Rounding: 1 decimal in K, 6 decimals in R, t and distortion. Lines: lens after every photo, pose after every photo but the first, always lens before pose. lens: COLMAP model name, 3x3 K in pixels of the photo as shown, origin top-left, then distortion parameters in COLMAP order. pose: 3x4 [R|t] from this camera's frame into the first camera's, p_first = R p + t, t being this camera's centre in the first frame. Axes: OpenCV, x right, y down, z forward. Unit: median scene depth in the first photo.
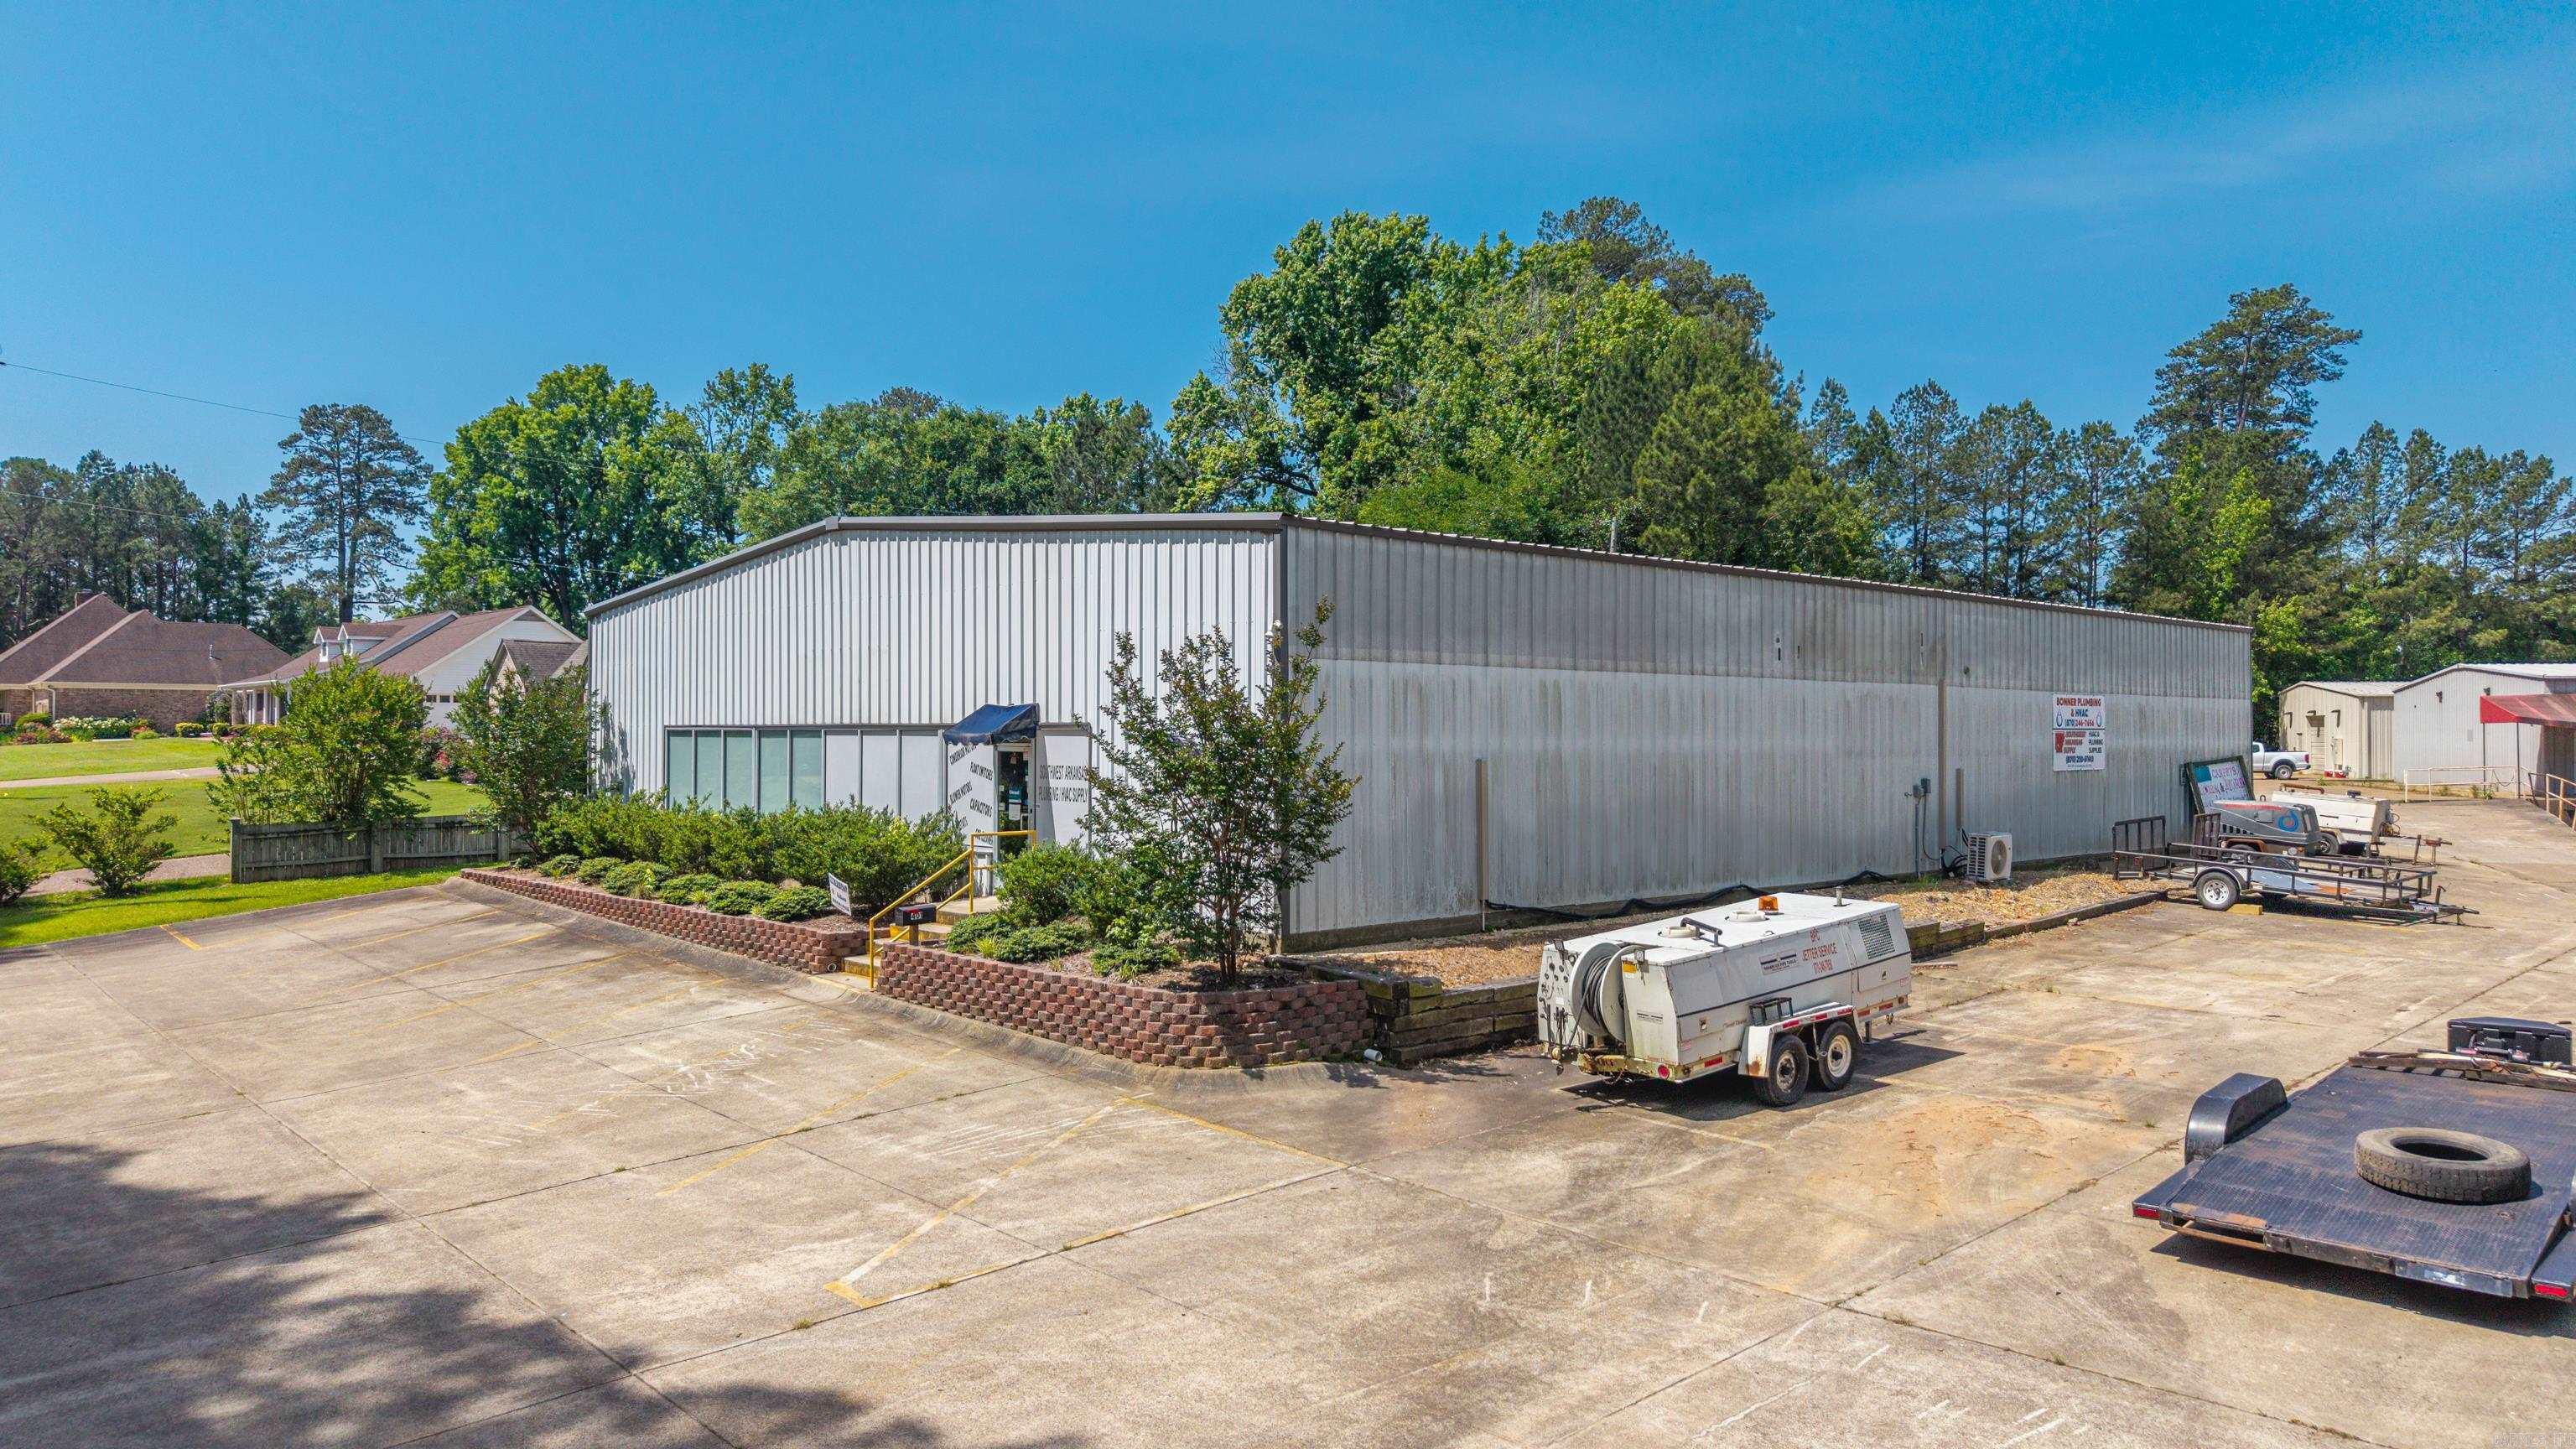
lens RADIAL K [[1729.9, 0, 1293.5], [0, 1729.9, 731.3], [0, 0, 1]] dist [0.026894, -0.034207]
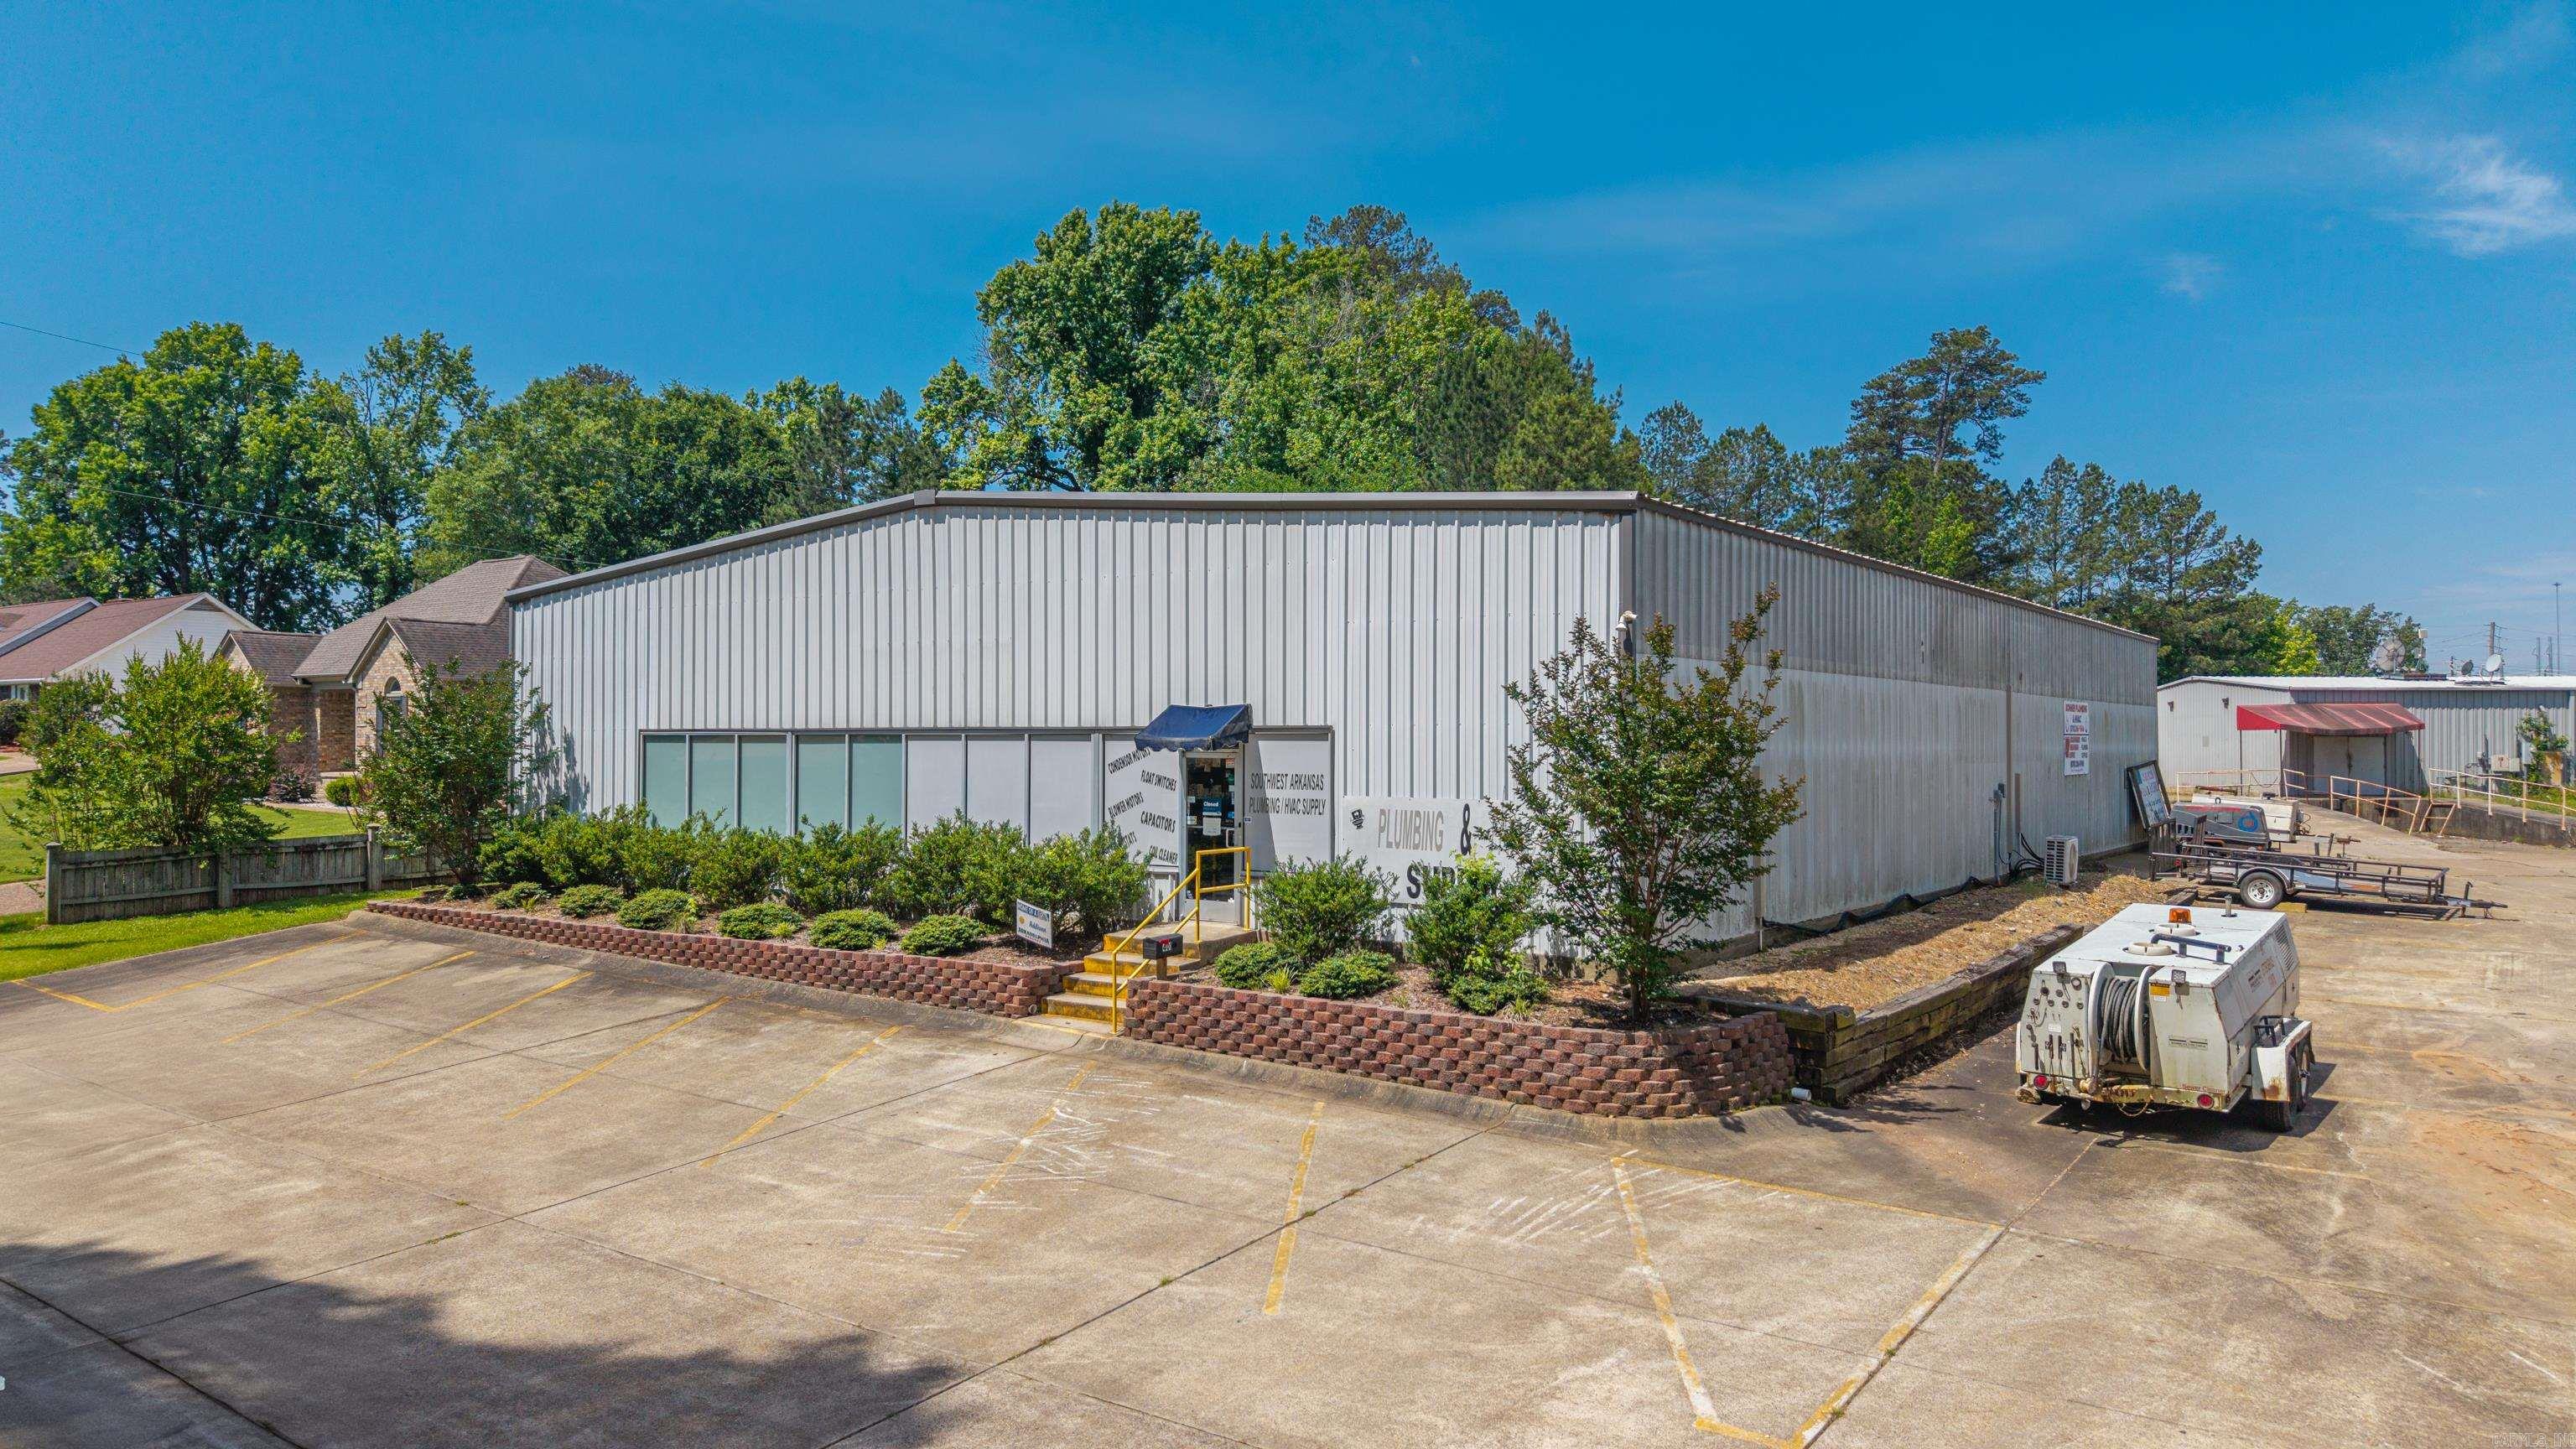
lens RADIAL K [[1729.9, 0, 1298.4], [0, 1729.9, 731.2], [0, 0, 1]] dist [0.026894, -0.034207]
pose [[0.977867, 0.001130, 0.209224, -0.244049], [-0.000256, 0.999991, -0.004204, 0.001231], [-0.209226, 0.004058, 0.977859, 0.101191]]
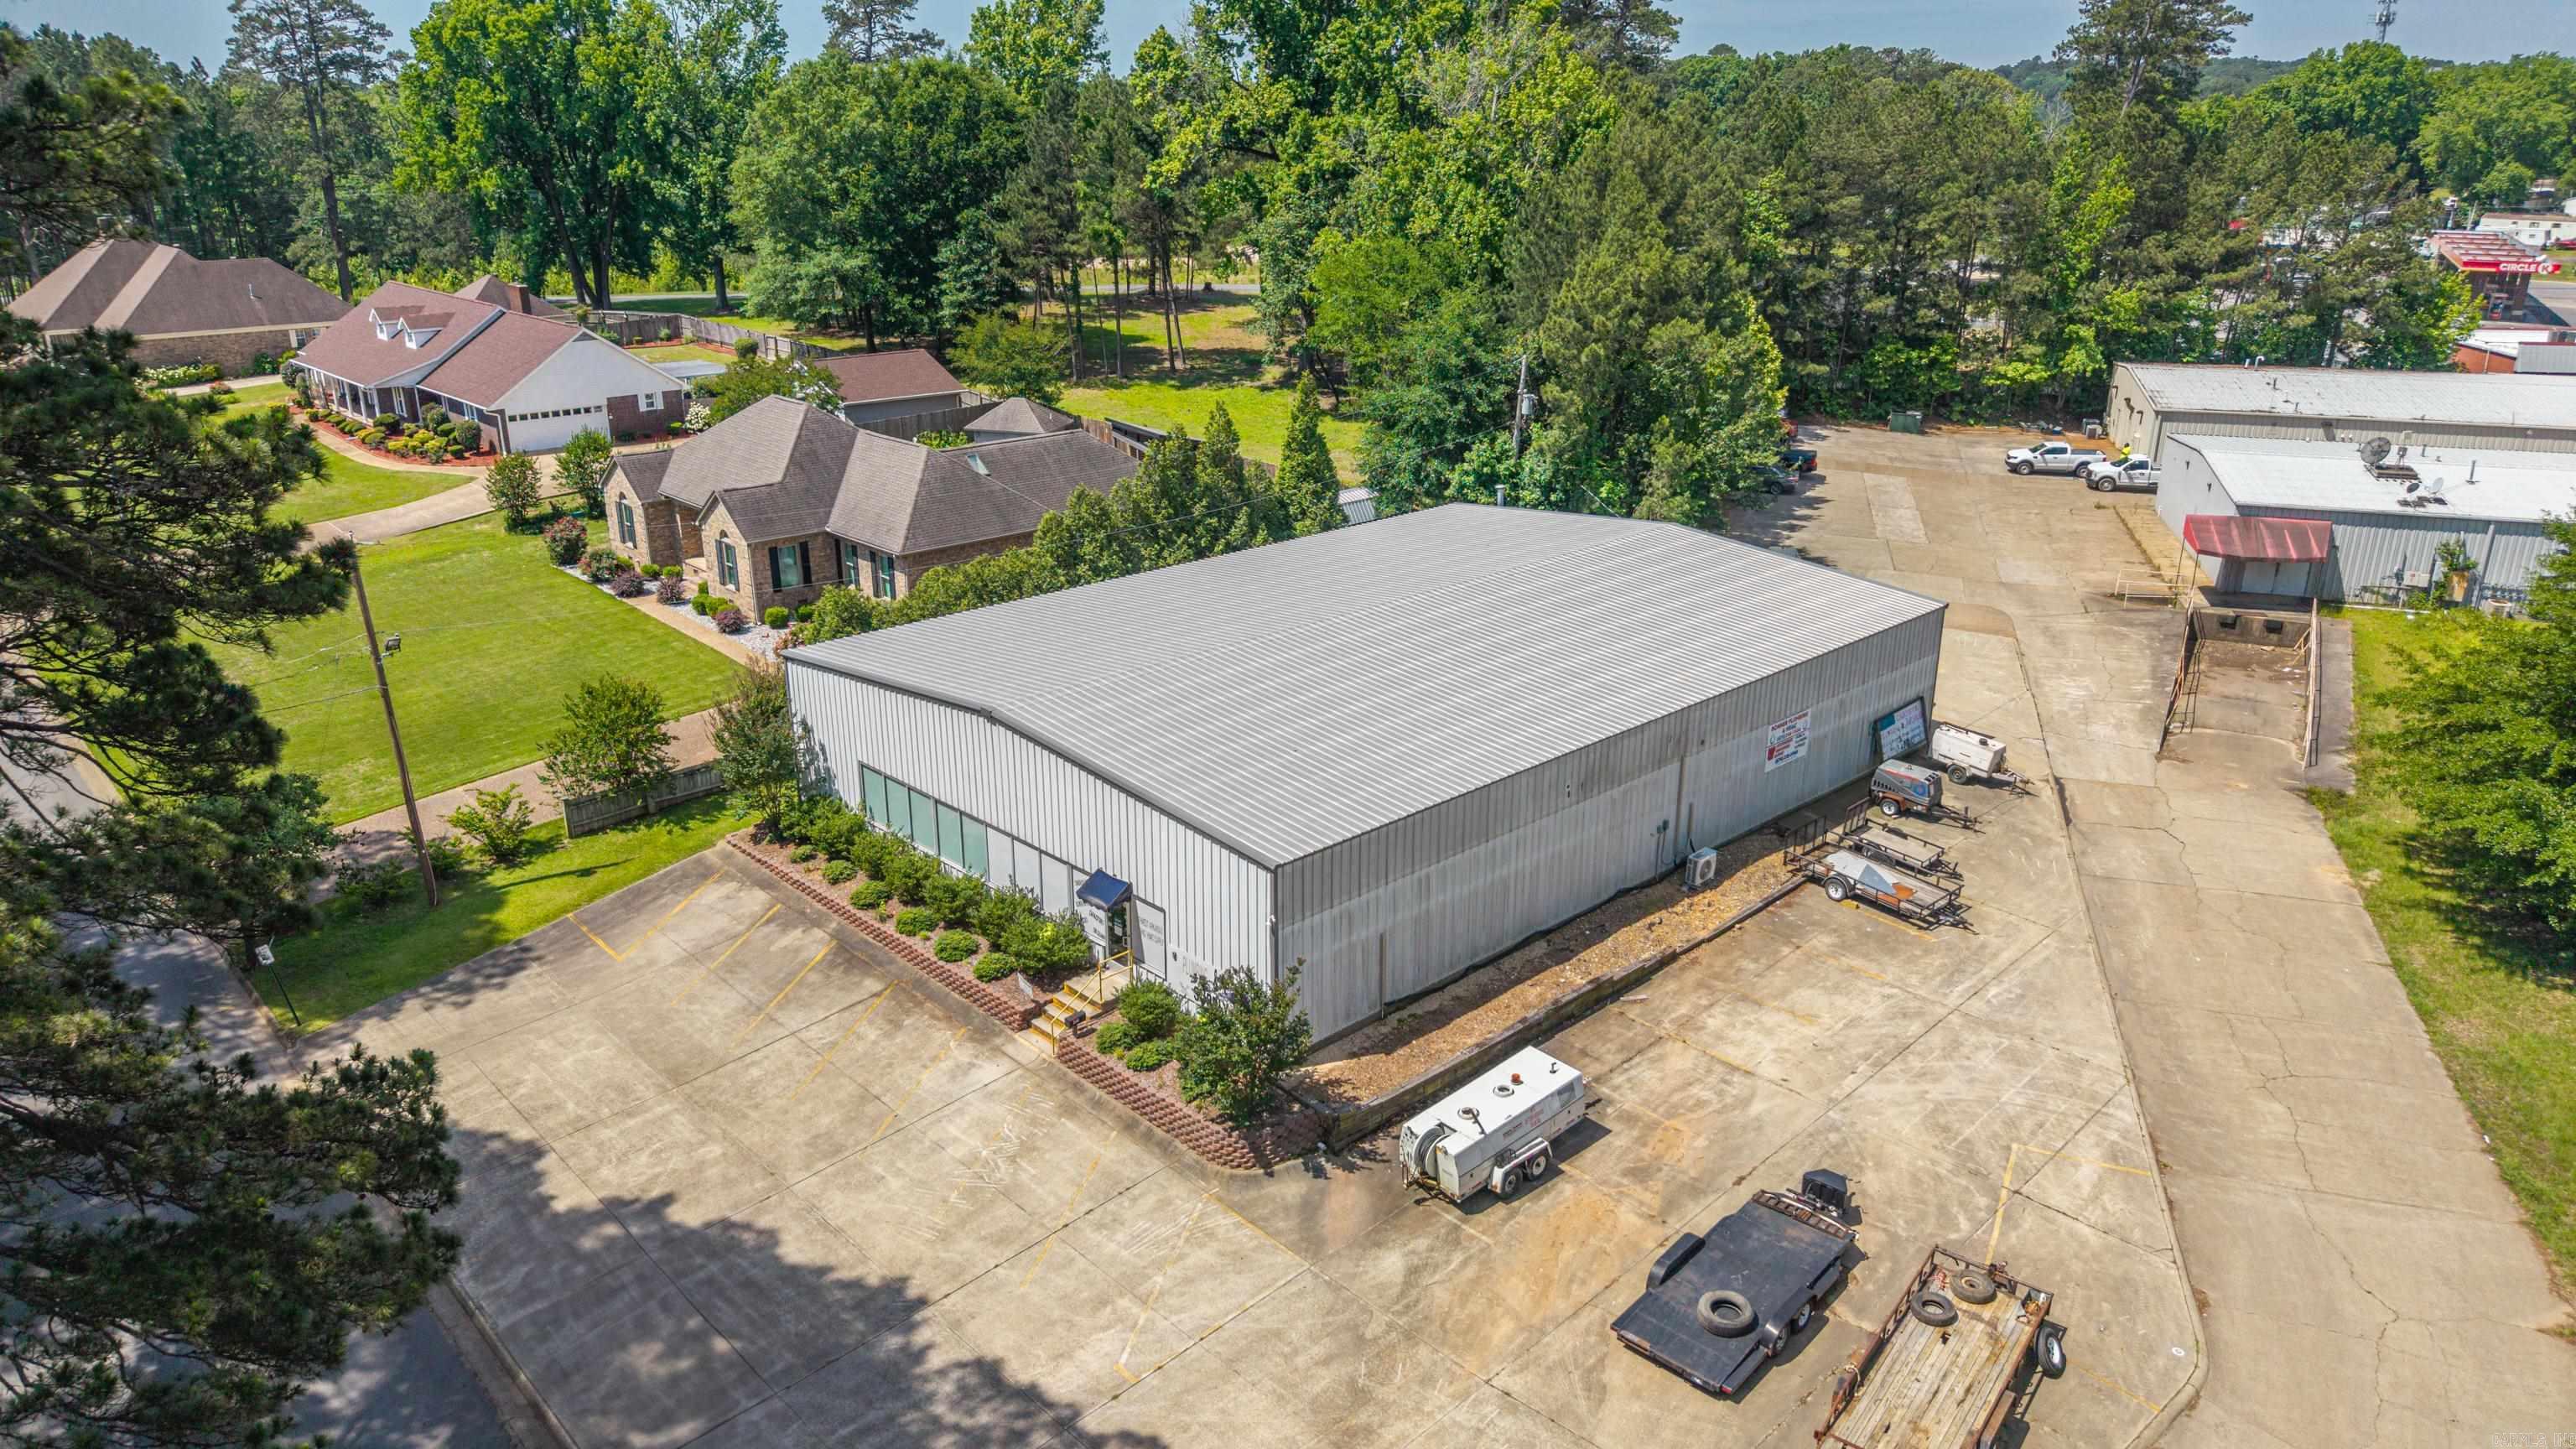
lens RADIAL K [[1729.9, 0, 1295.0], [0, 1729.9, 721.8], [0, 0, 1]] dist [0.026894, -0.034207]
pose [[0.999615, -0.008986, 0.026243, -0.021426], [-0.000406, 0.941230, 0.337765, -0.597879], [-0.027736, -0.337646, 0.940865, -0.465666]]
